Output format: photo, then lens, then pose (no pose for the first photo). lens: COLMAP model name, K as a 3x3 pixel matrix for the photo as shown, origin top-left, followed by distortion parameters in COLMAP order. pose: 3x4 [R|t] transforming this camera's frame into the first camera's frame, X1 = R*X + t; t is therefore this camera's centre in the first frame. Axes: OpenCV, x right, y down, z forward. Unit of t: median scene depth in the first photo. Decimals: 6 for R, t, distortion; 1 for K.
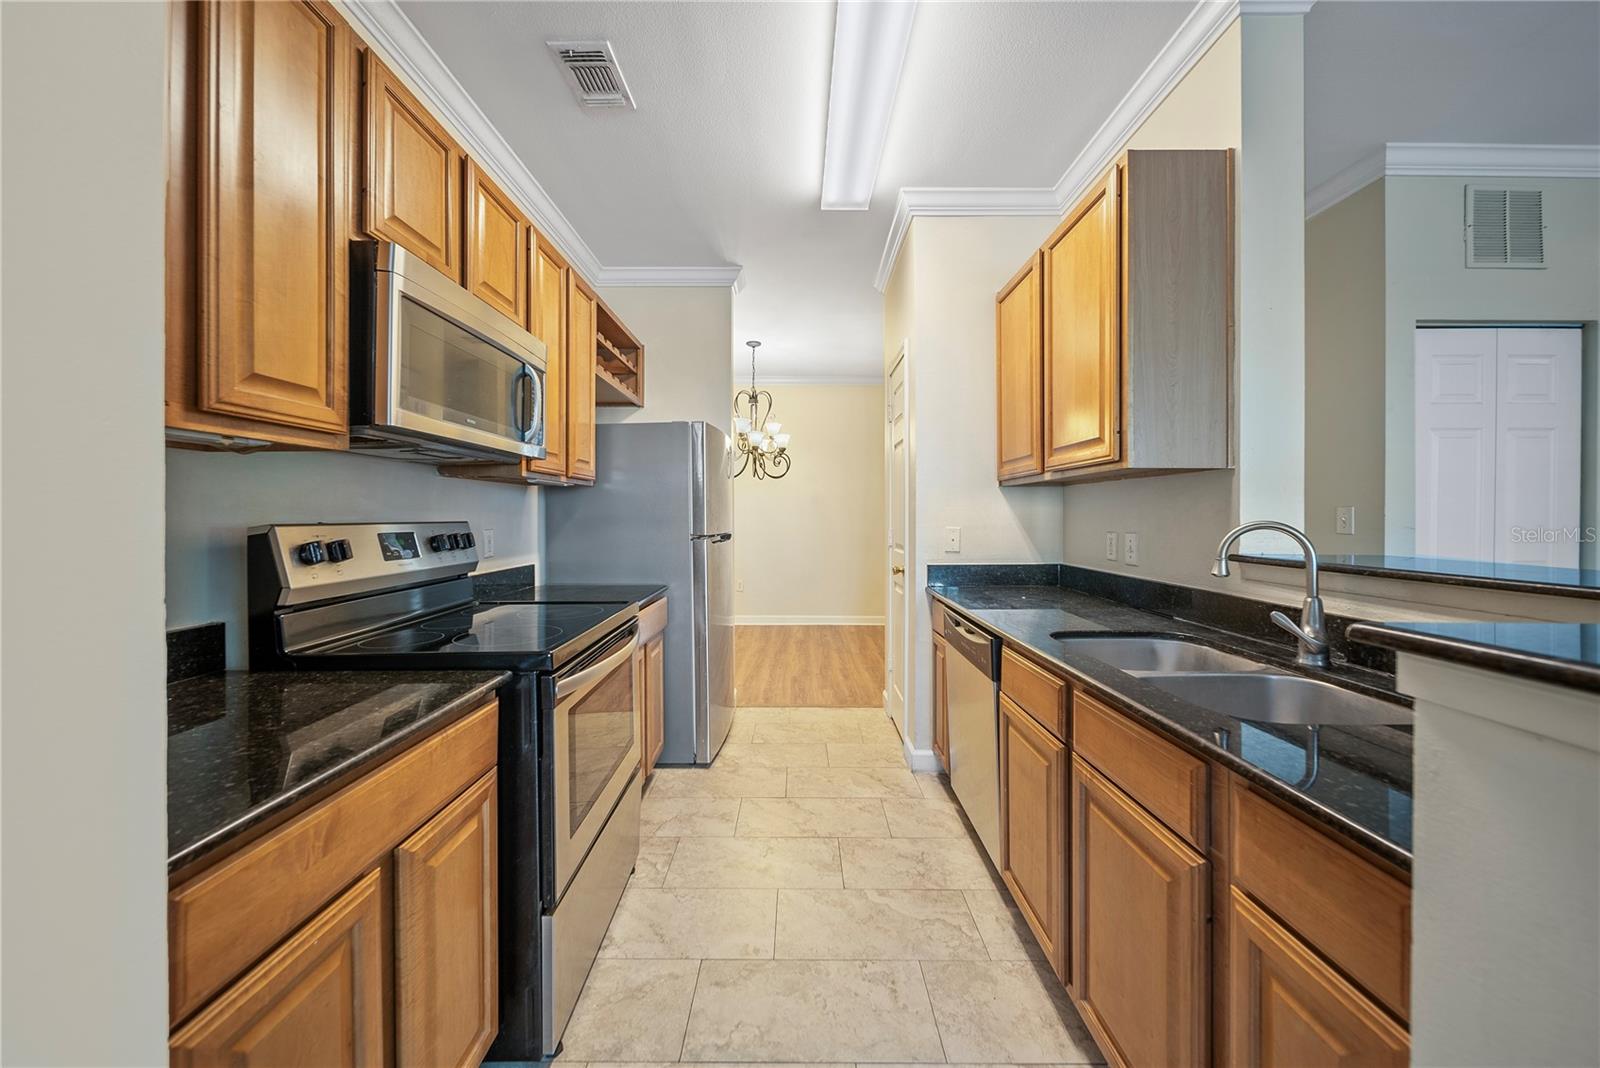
lens RADIAL K [[725.0, 0, 806.1], [0, 725.0, 505.7], [0, 0, 1]] dist [-0.000154, -0.000008]
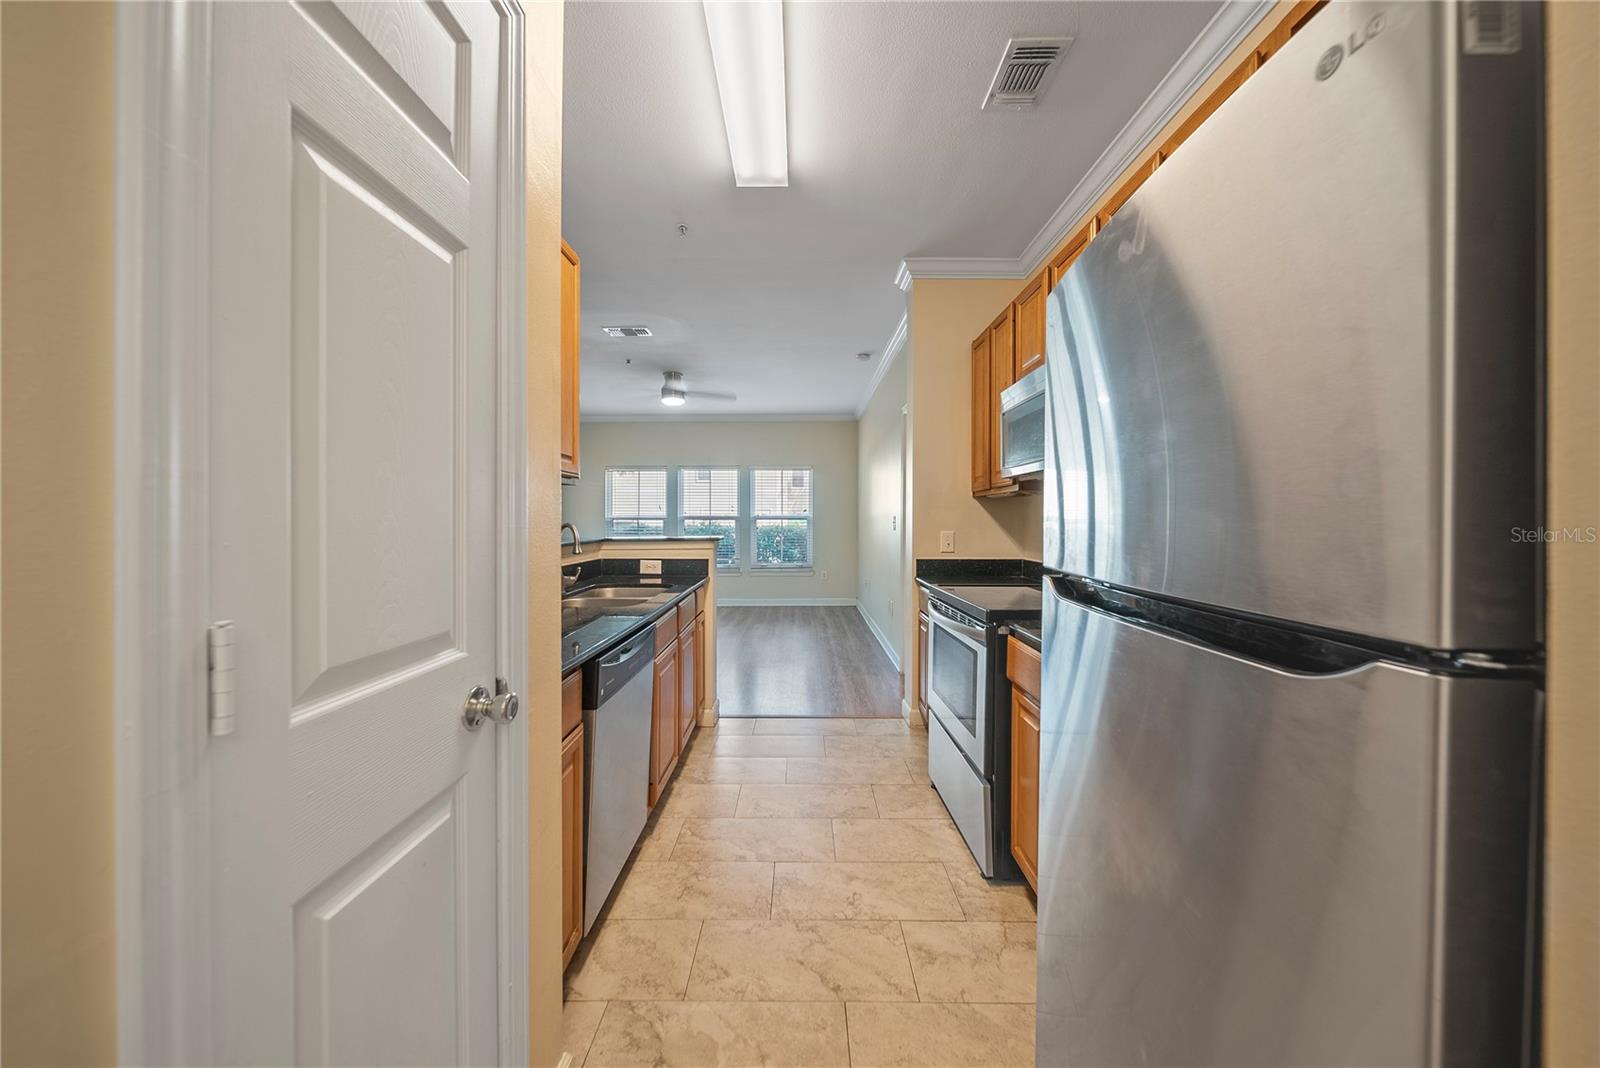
lens RADIAL K [[557.1, 0, 800.0], [0, 557.1, 534.0], [0, 0, 1]] dist [-0.000773, -0.000084]
pose [[-0.999860, 0.001996, 0.016640, -0.000415], [0.002244, 0.999887, 0.014893, 0.021170], [-0.016608, 0.014929, -0.999751, 1.769882]]
